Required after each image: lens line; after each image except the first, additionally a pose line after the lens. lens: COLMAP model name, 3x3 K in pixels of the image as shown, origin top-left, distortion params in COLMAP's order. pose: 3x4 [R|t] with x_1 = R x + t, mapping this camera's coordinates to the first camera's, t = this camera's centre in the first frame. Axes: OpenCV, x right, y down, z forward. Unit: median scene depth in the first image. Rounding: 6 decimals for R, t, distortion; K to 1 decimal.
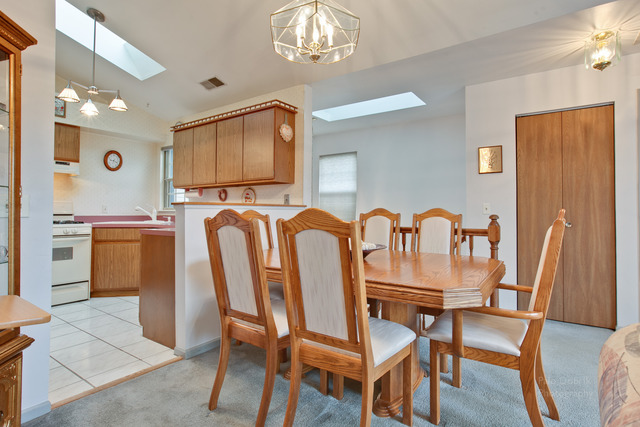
lens RADIAL K [[339.0, 0, 326.1], [0, 339.0, 205.8], [0, 0, 1]] dist [-0.002967, 0.000752]
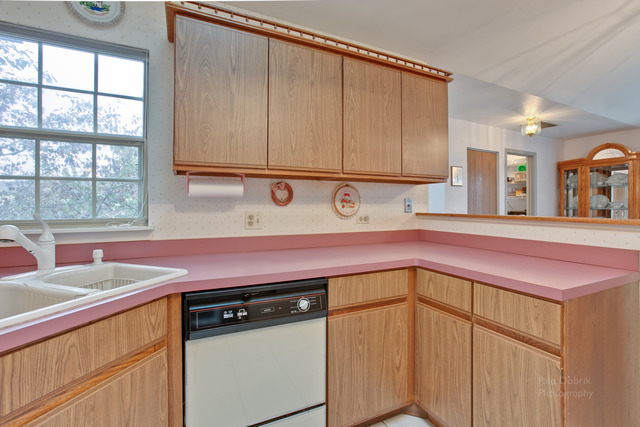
lens RADIAL K [[299.2, 0, 329.6], [0, 299.2, 203.6], [0, 0, 1]] dist [-0.029016, 0.012958]
pose [[0.472962, 0.003960, 0.881074, -0.680352], [-0.018263, 0.999819, 0.005310, -0.020159], [-0.880894, -0.018603, 0.472948, 0.743181]]
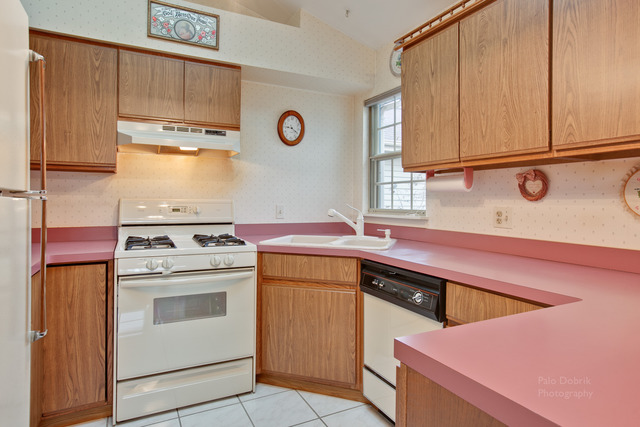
lens RADIAL K [[376.8, 0, 317.8], [0, 376.8, 207.5], [0, 0, 1]] dist [-0.003779, 0.000546]
pose [[0.883256, 0.011741, -0.468745, -0.328107], [0.004430, 0.999433, 0.033380, -0.021252], [0.468871, -0.031559, 0.882703, 0.515293]]
